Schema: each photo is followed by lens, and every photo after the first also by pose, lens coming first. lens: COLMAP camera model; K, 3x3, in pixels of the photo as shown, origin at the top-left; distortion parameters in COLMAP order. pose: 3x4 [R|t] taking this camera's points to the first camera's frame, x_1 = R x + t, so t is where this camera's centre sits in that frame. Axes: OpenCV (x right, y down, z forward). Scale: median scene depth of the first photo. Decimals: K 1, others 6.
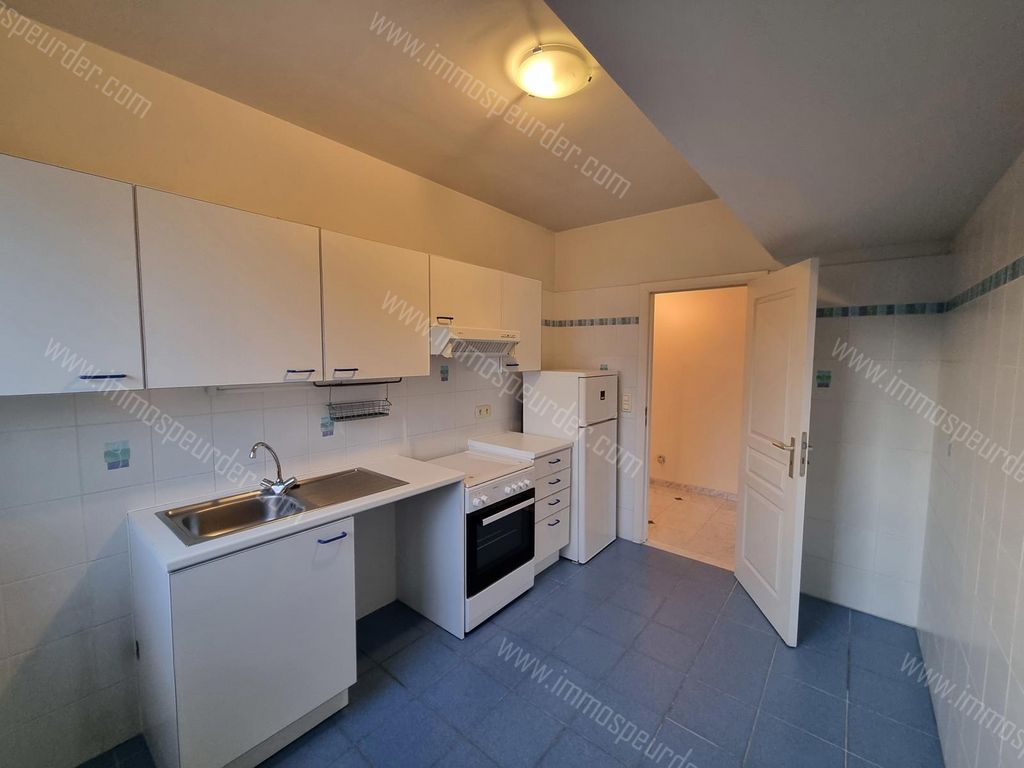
lens RADIAL K [[418.3, 0, 512.0], [0, 418.3, 384.0], [0, 0, 1]] dist [-0.000074, -0.000042]
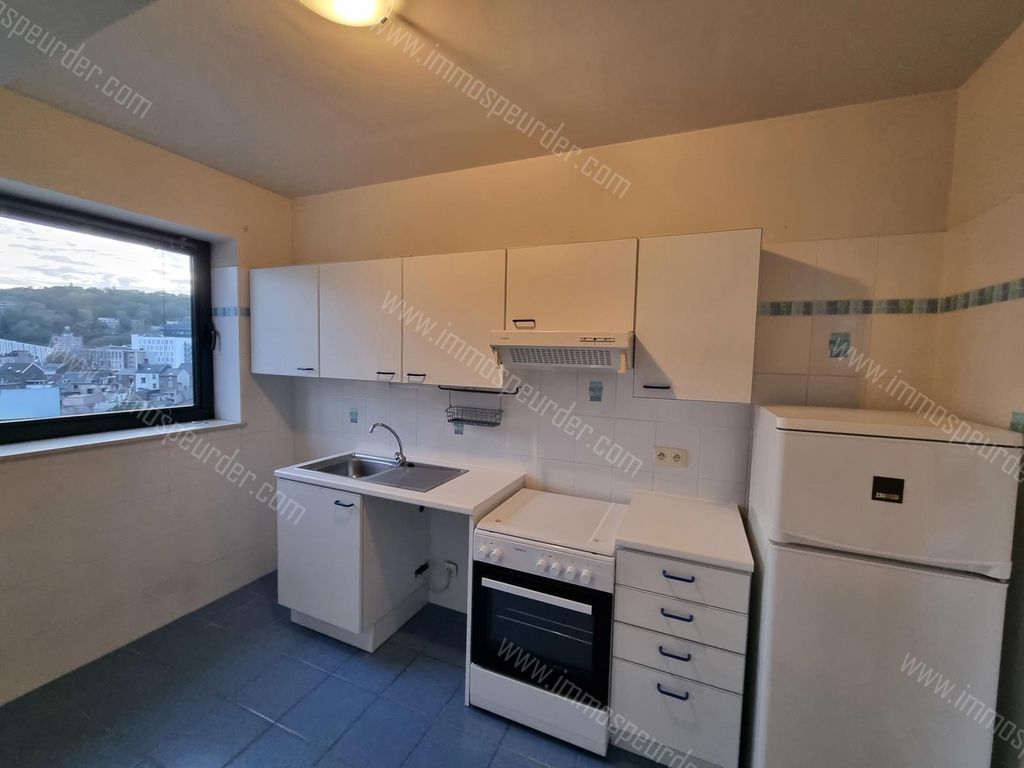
lens RADIAL K [[418.3, 0, 512.0], [0, 418.3, 384.0], [0, 0, 1]] dist [-0.000074, -0.000042]
pose [[0.284064, 0.064497, -0.956633, 0.656351], [-0.096391, 0.994601, 0.038434, -0.066731], [0.953948, 0.081293, 0.288748, 0.785874]]
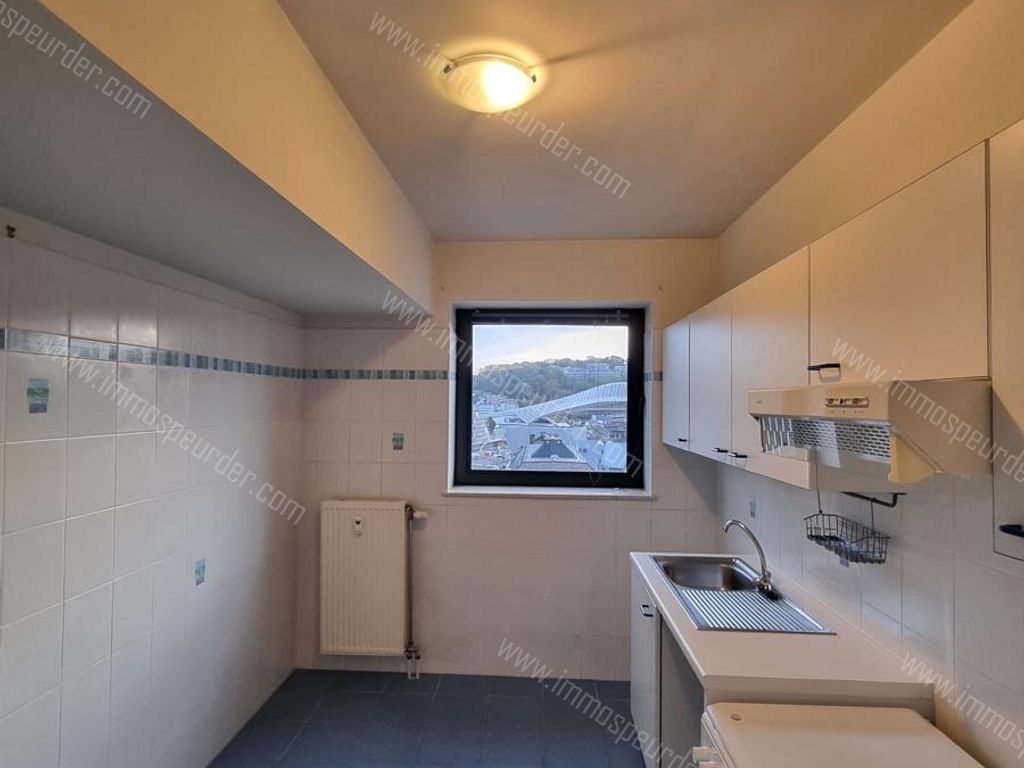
lens RADIAL K [[553.3, 0, 512.0], [0, 553.3, 384.0], [0, 0, 1]] dist [-0.000605, -0.000351]
pose [[-0.797215, -0.033709, -0.602754, 0.483554], [-0.059020, 0.998009, 0.022247, -0.136185], [0.600803, 0.053310, -0.797617, 1.301961]]
